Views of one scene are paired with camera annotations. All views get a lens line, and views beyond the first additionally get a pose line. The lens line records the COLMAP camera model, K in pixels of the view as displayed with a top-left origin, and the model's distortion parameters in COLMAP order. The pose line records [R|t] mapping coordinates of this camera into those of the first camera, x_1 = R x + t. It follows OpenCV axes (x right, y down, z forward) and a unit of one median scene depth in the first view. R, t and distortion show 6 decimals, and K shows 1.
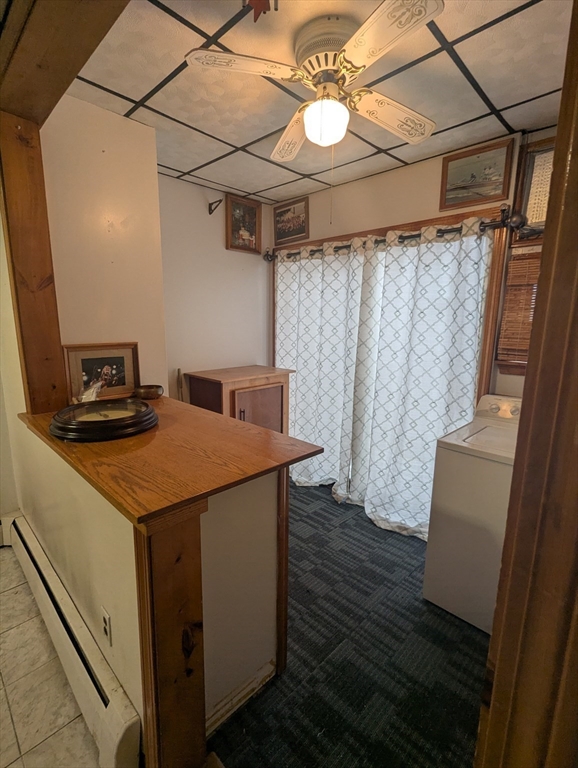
lens RADIAL K [[365.8, 0, 284.3], [0, 365.8, 383.4], [0, 0, 1]] dist [0.000844, 0.001706]
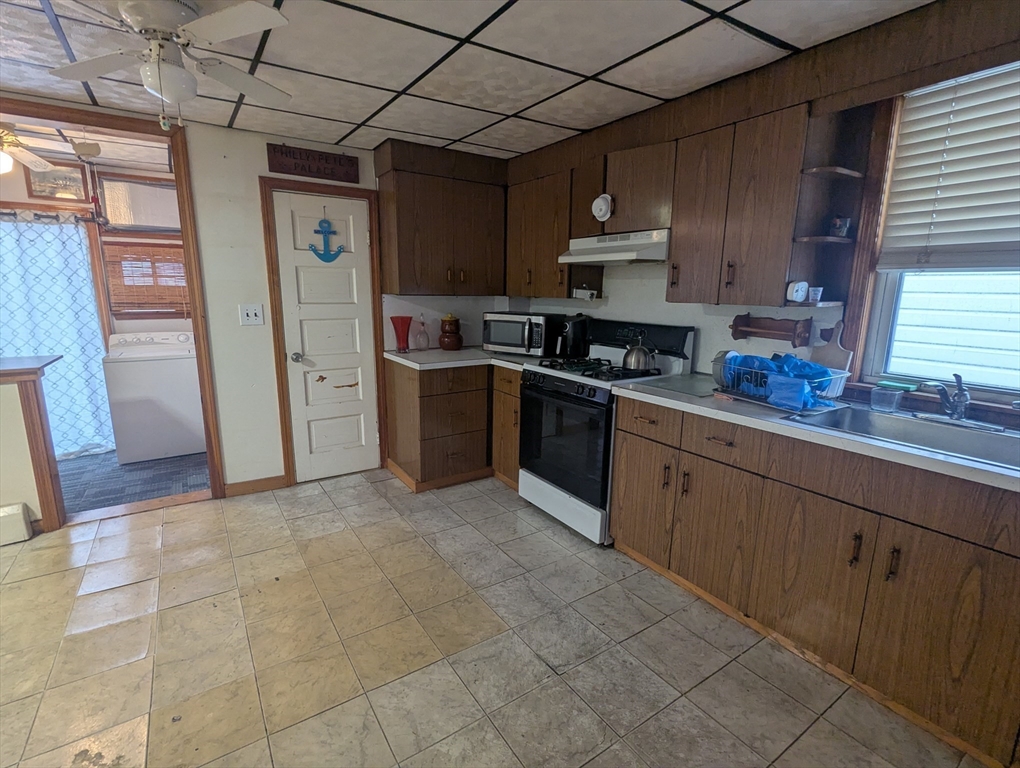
lens RADIAL K [[485.8, 0, 507.7], [0, 485.8, 387.7], [0, 0, 1]] dist [0.000844, 0.001706]
pose [[0.200906, -0.202758, 0.958398, -0.988671], [0.168989, 0.970852, 0.169969, 0.164358], [-0.964925, 0.127811, 0.229314, -0.906554]]
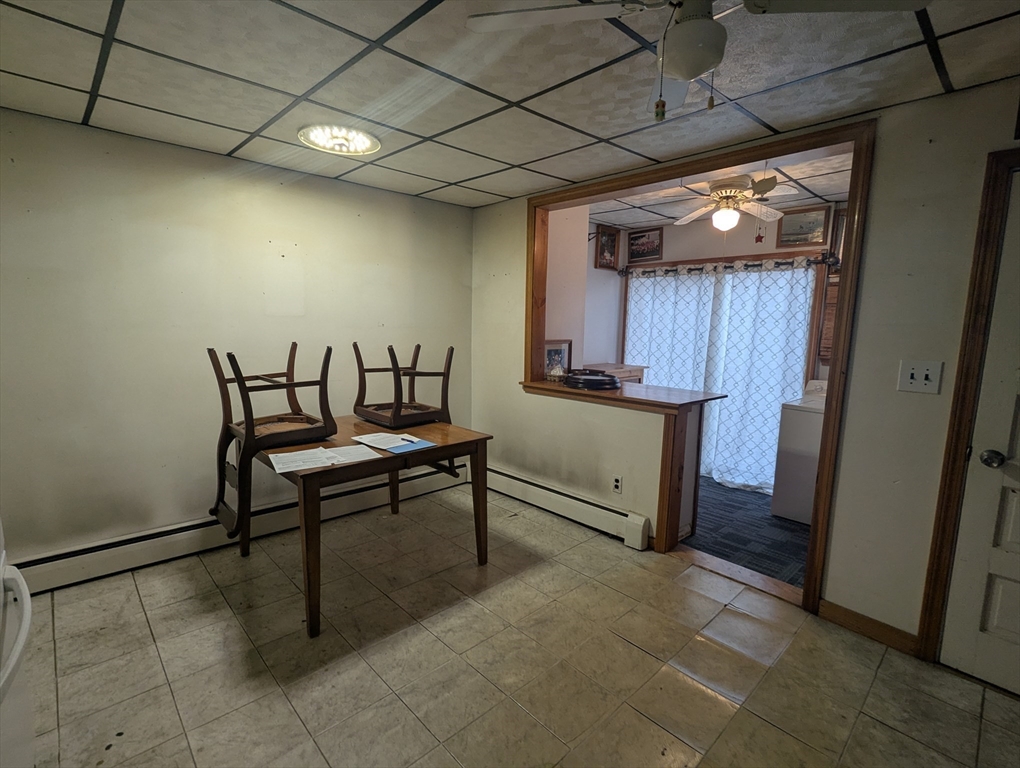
lens RADIAL K [[485.8, 0, 511.9], [0, 485.8, 387.7], [0, 0, 1]] dist [0.000844, 0.001706]
pose [[0.999638, 0.012727, -0.023689, -0.515341], [-0.013694, 0.999061, -0.041097, 0.142909], [0.023144, 0.041406, 0.998874, -0.824142]]
